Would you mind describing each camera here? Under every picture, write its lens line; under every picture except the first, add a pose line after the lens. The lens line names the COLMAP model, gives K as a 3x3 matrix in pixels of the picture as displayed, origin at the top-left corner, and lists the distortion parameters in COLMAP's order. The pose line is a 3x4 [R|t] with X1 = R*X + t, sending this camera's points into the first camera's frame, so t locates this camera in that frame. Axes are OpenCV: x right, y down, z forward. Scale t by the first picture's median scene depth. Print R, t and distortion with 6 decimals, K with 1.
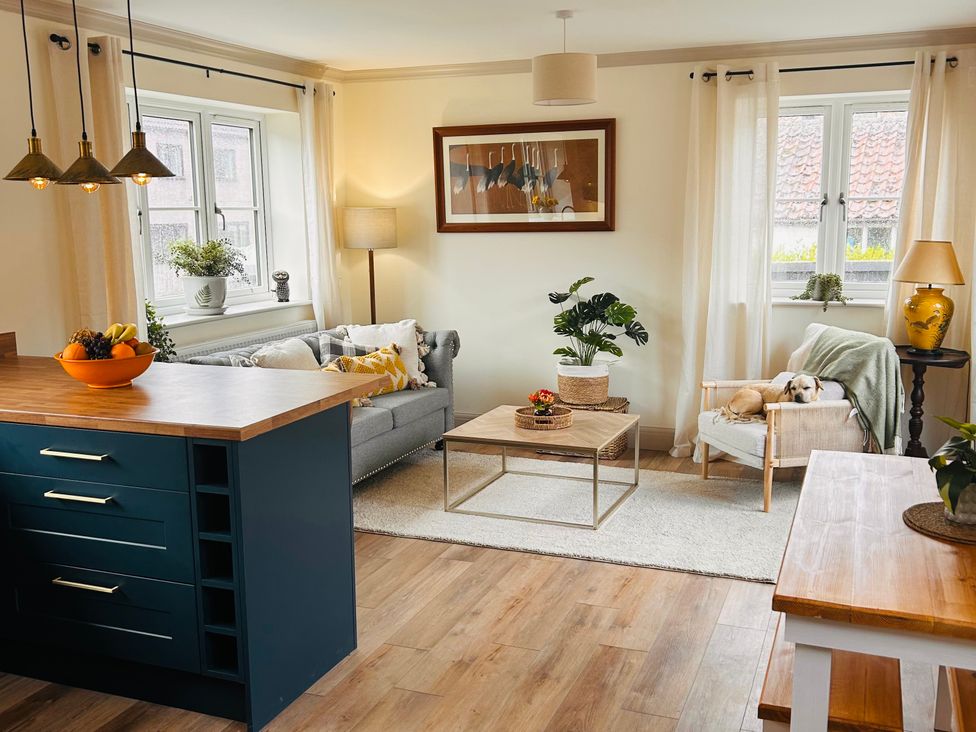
lens RADIAL K [[992.3, 0, 488.0], [0, 992.3, 366.0], [0, 0, 1]] dist [0.165522, -0.402935]
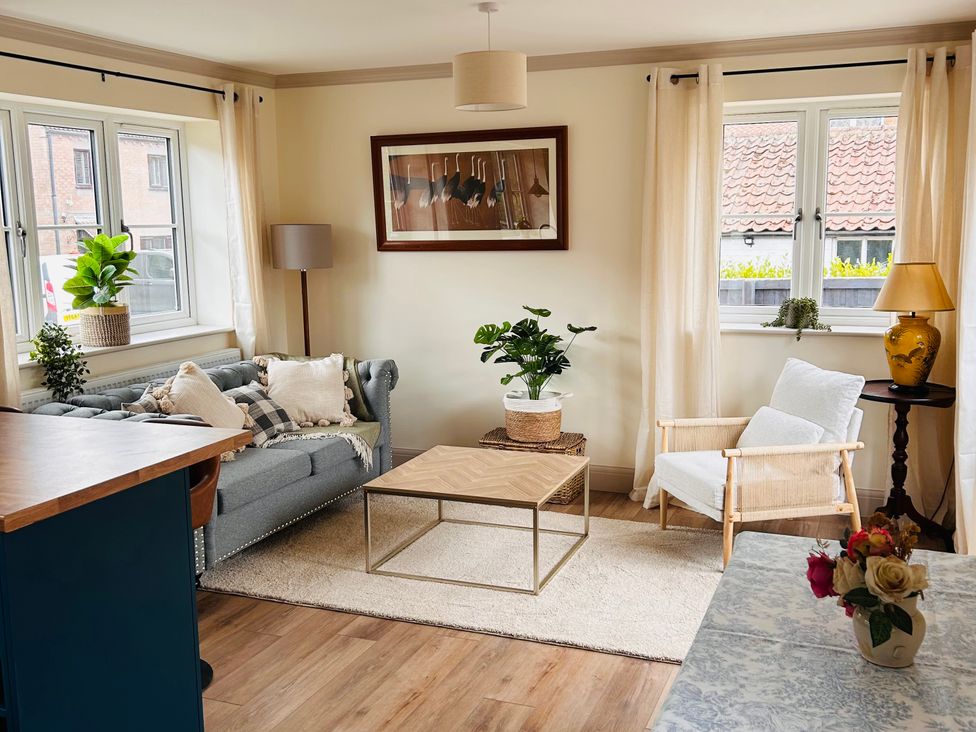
lens RADIAL K [[992.3, 0, 488.0], [0, 992.3, 366.0], [0, 0, 1]] dist [0.165522, -0.402935]
pose [[0.999923, -0.001247, -0.012337, 0.071094], [0.001144, 0.999964, -0.008387, -0.024747], [0.012347, 0.008372, 0.999889, 0.105823]]
